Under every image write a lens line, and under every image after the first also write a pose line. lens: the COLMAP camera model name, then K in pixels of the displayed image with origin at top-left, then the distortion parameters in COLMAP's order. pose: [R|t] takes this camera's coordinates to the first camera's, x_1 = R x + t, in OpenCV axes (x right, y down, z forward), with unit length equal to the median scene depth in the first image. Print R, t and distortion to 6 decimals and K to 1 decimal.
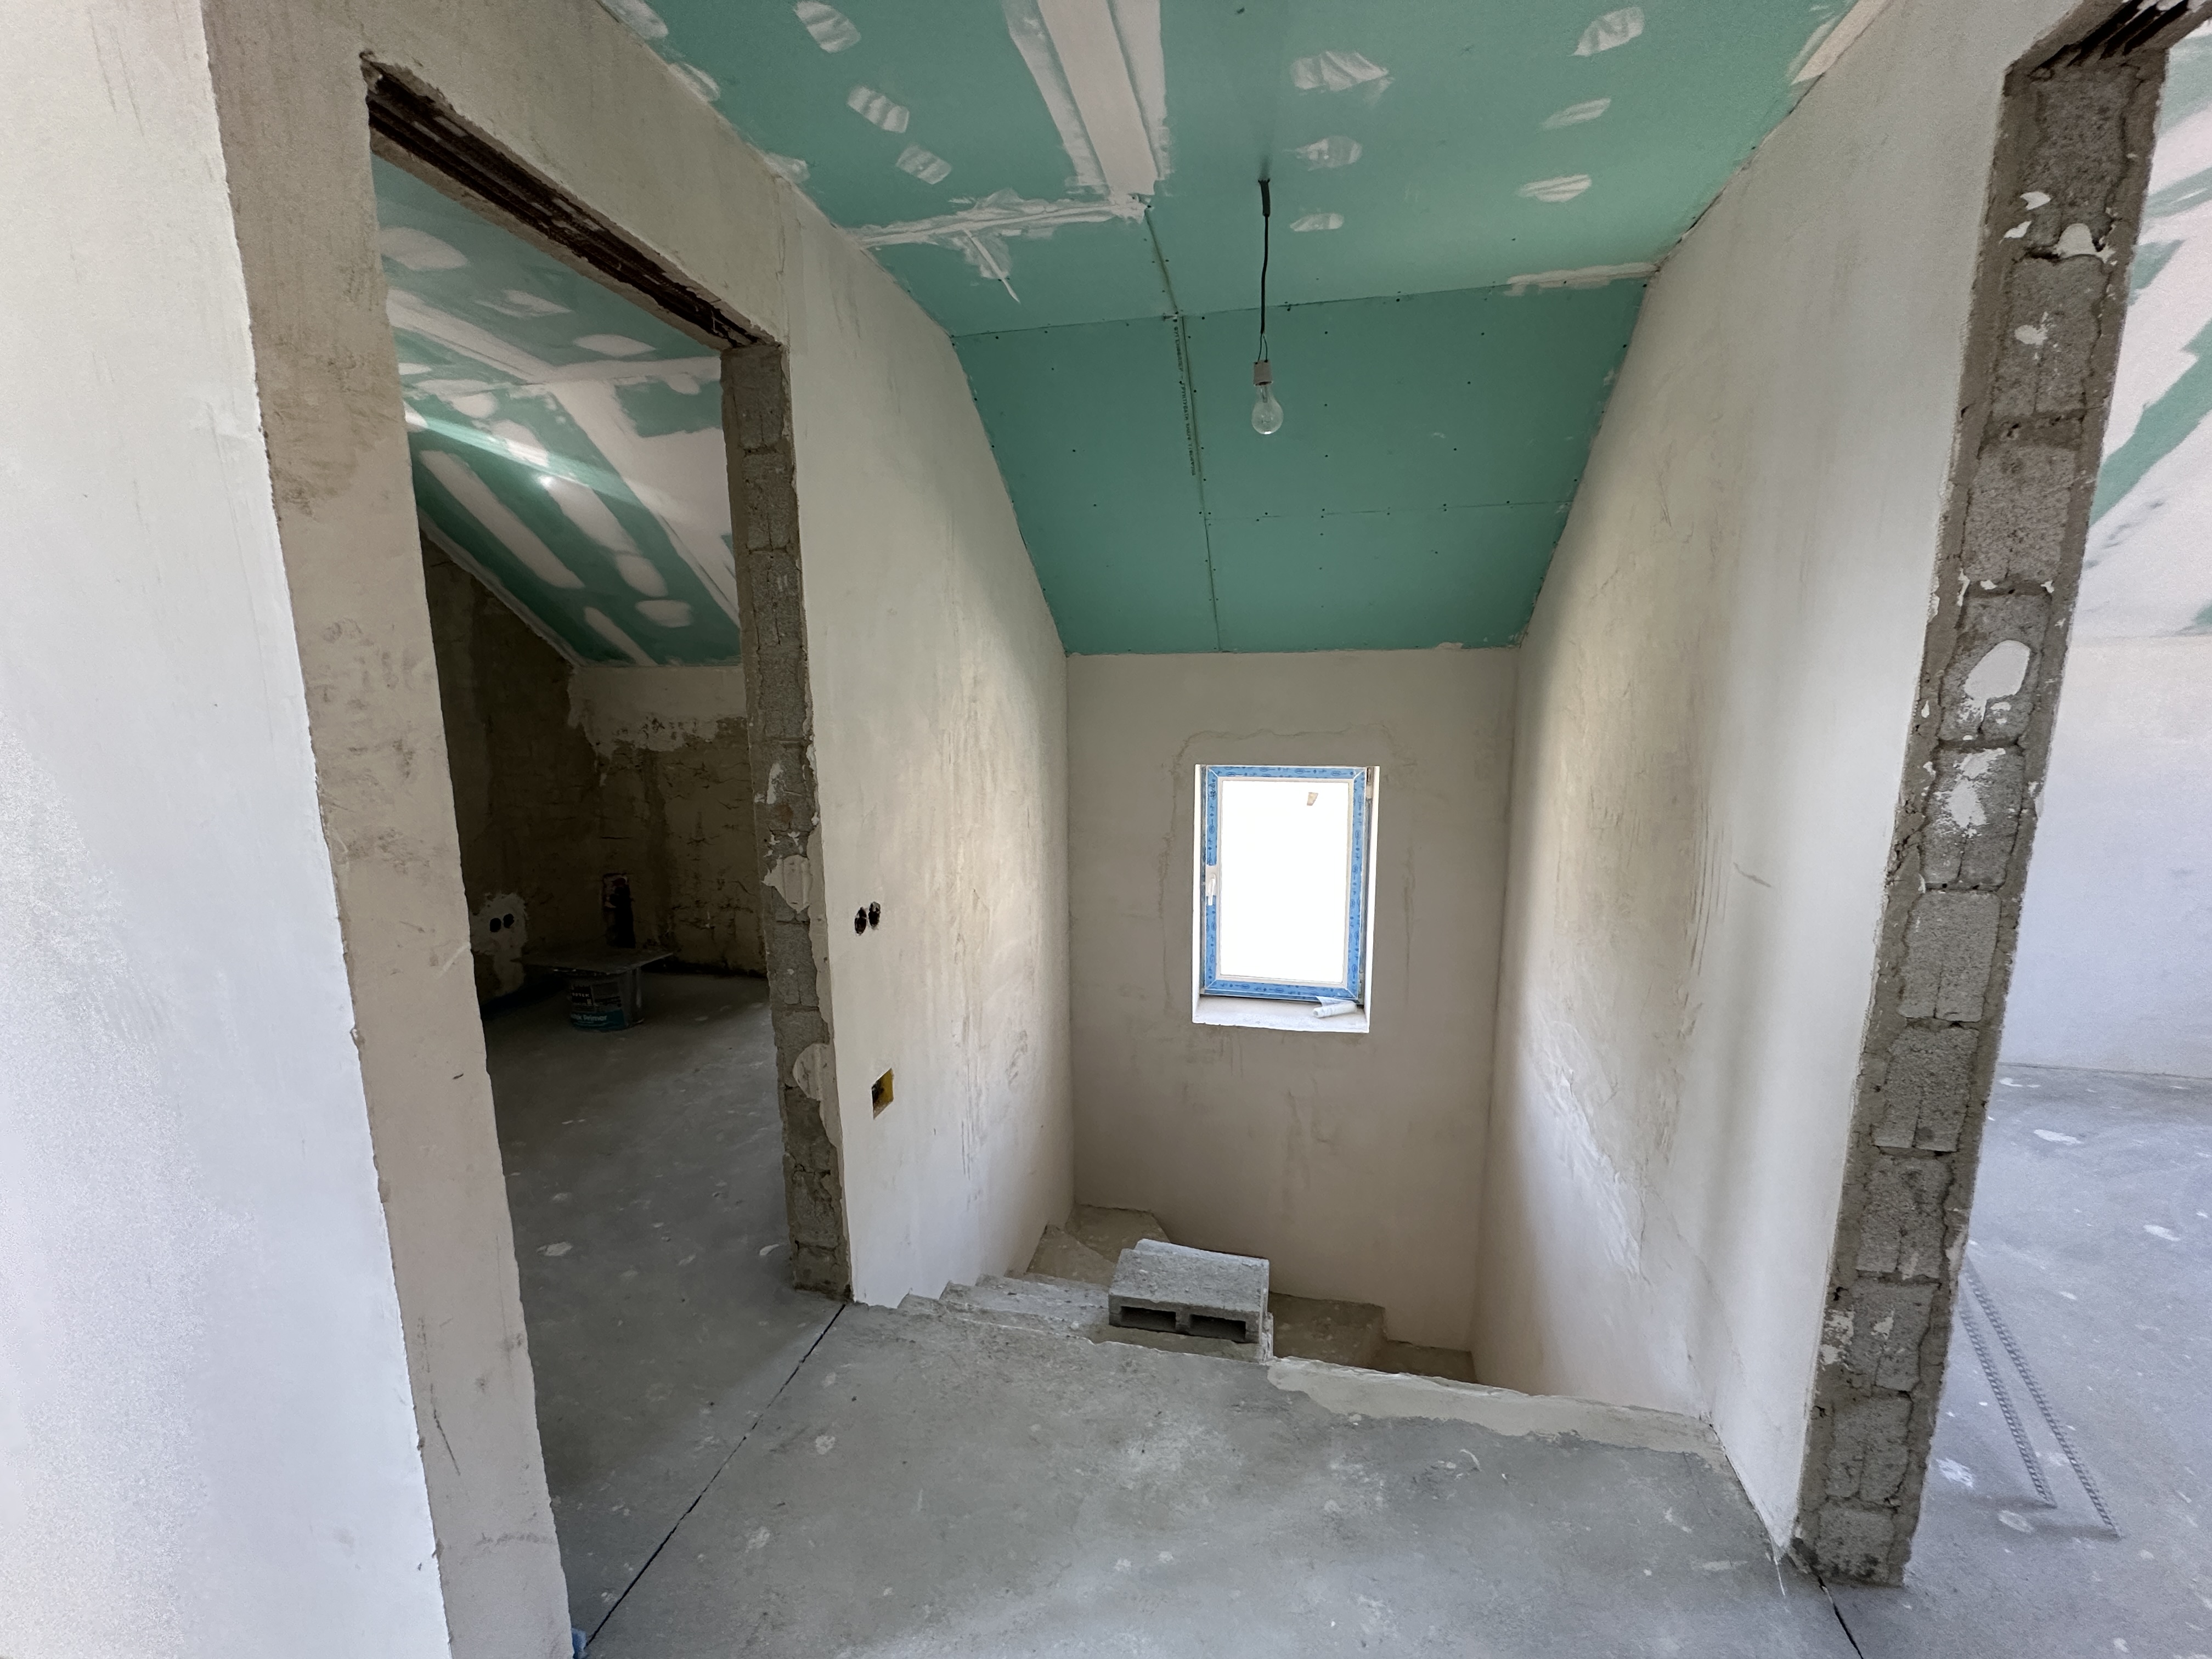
lens RADIAL K [[885.8, 0, 1106.2], [0, 885.8, 834.0], [0, 0, 1]] dist [-0.001464, 0.000270]
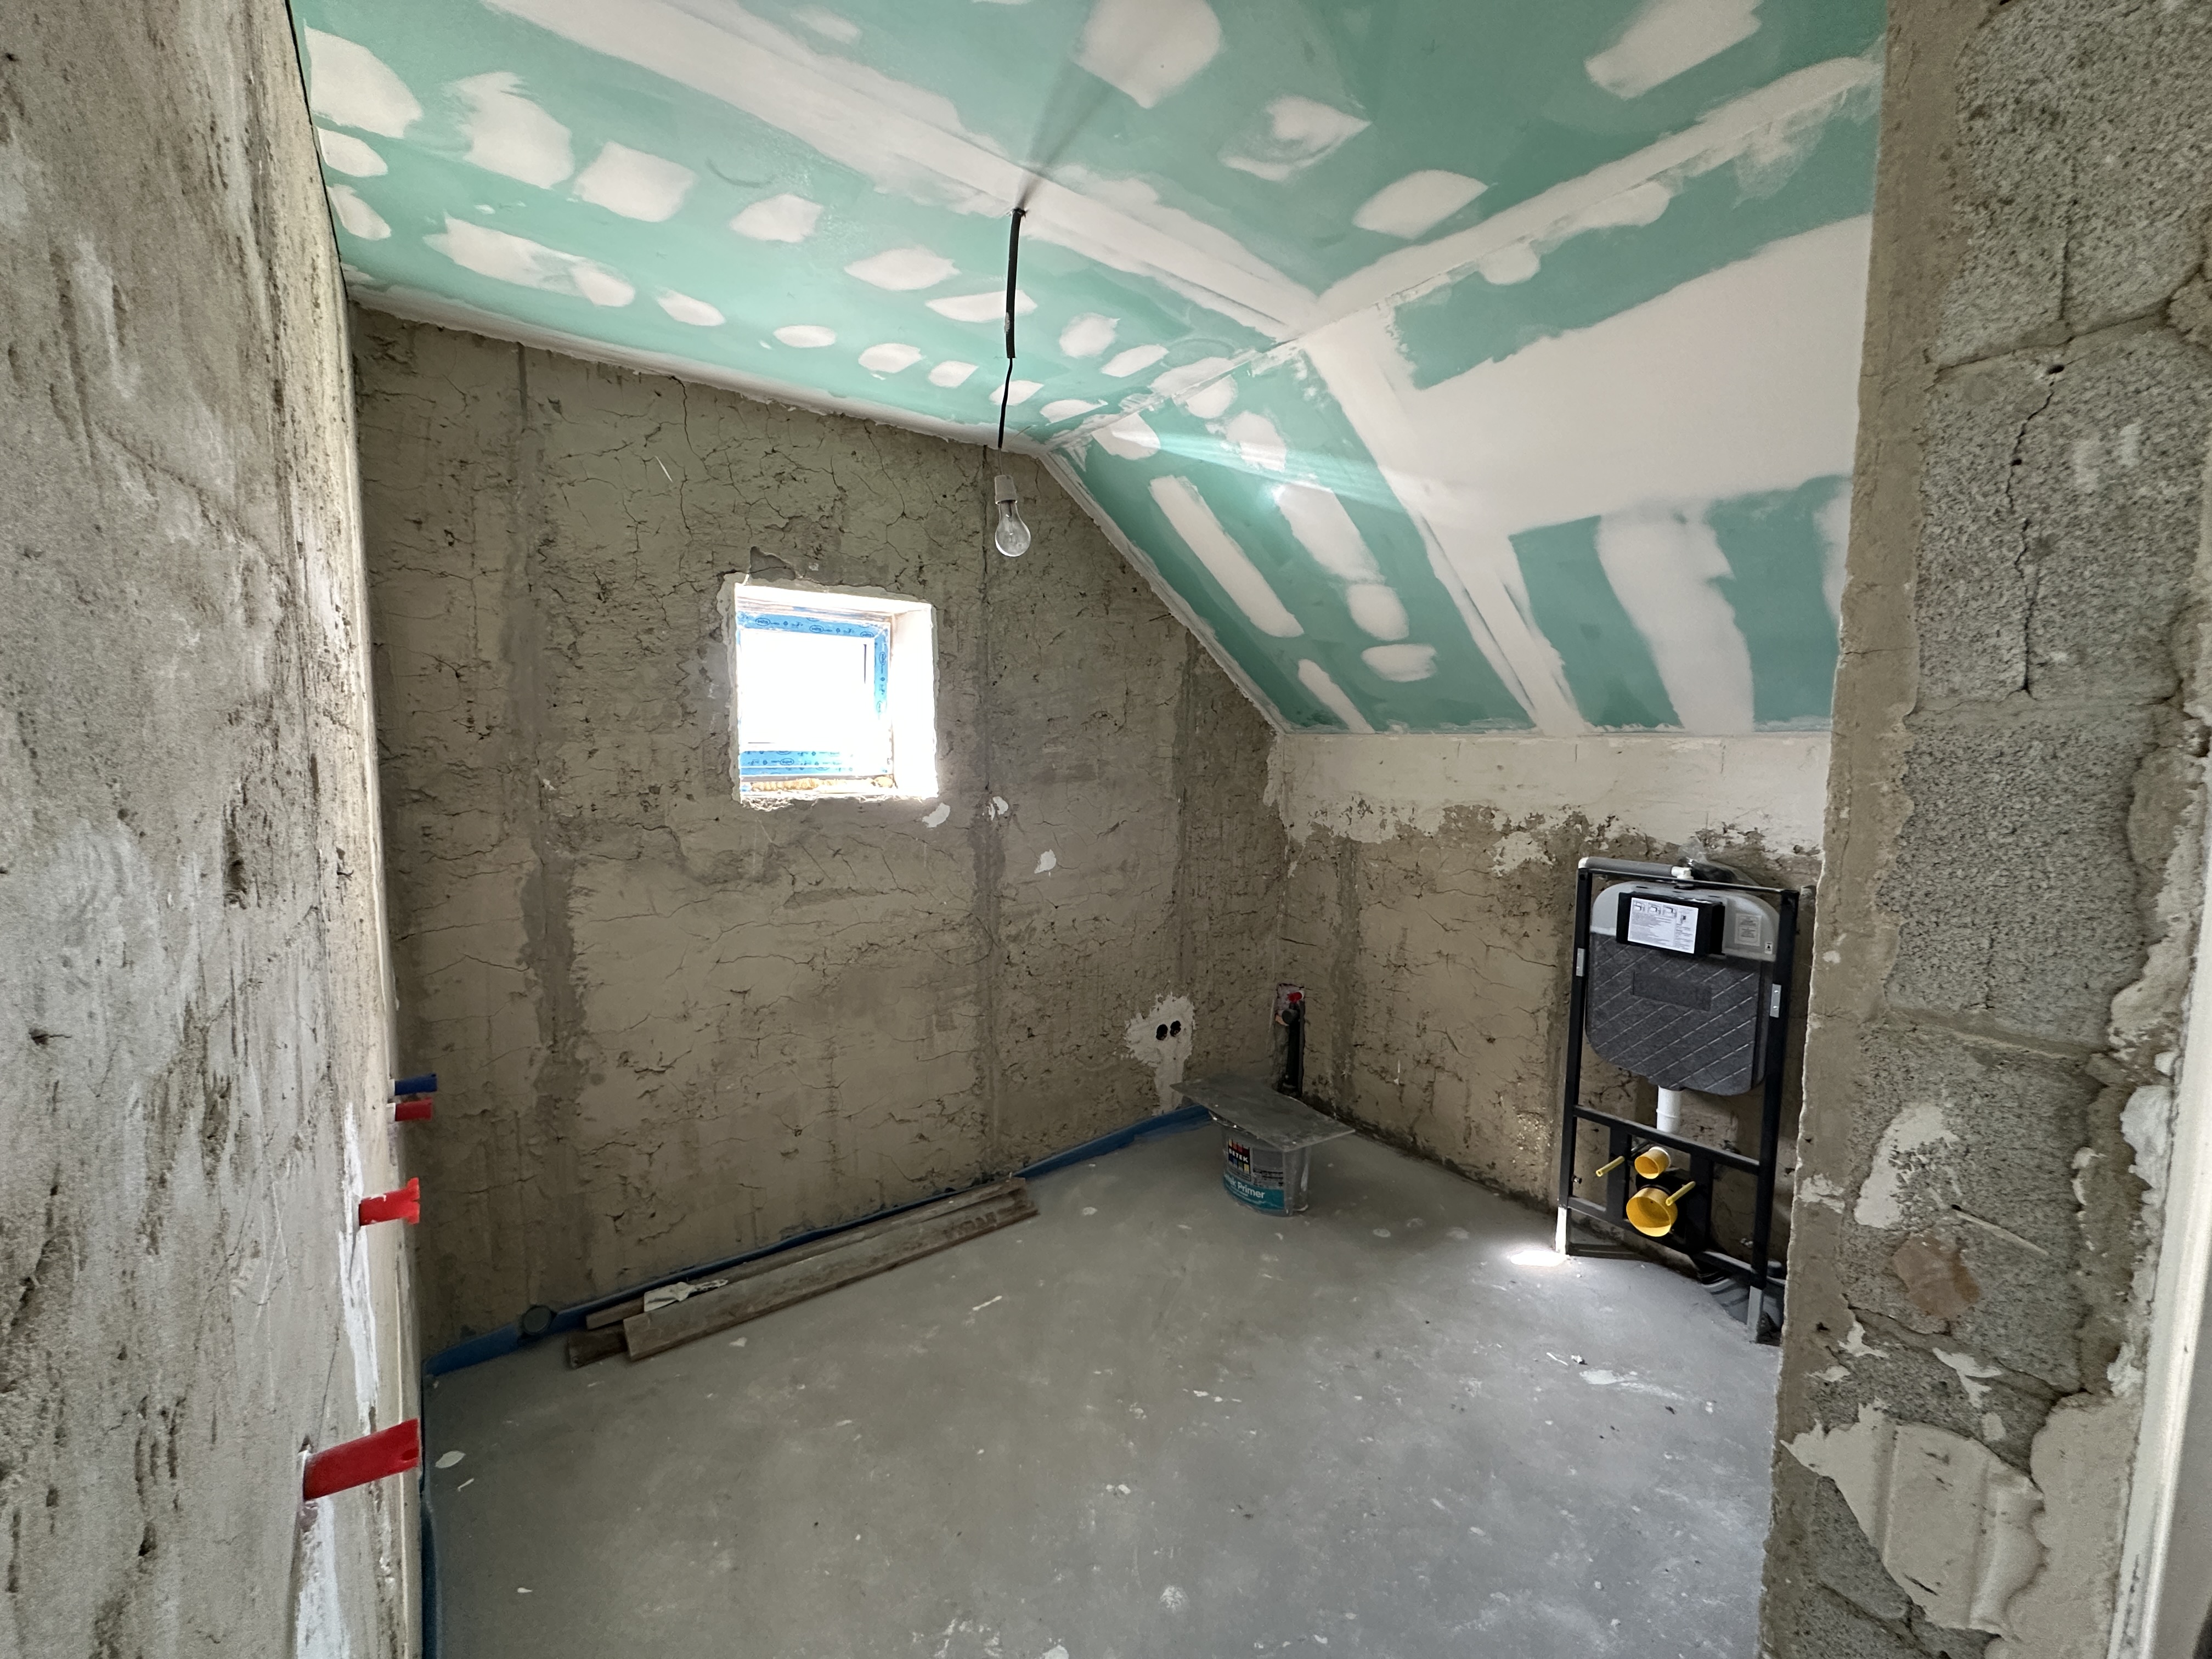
lens RADIAL K [[885.8, 0, 1102.9], [0, 885.8, 823.7], [0, 0, 1]] dist [-0.001464, 0.000270]
pose [[0.756414, 0.072556, -0.650056, -0.209413], [-0.122489, 0.991960, -0.031812, -0.067944], [0.642521, 0.103688, 0.759220, 0.319619]]
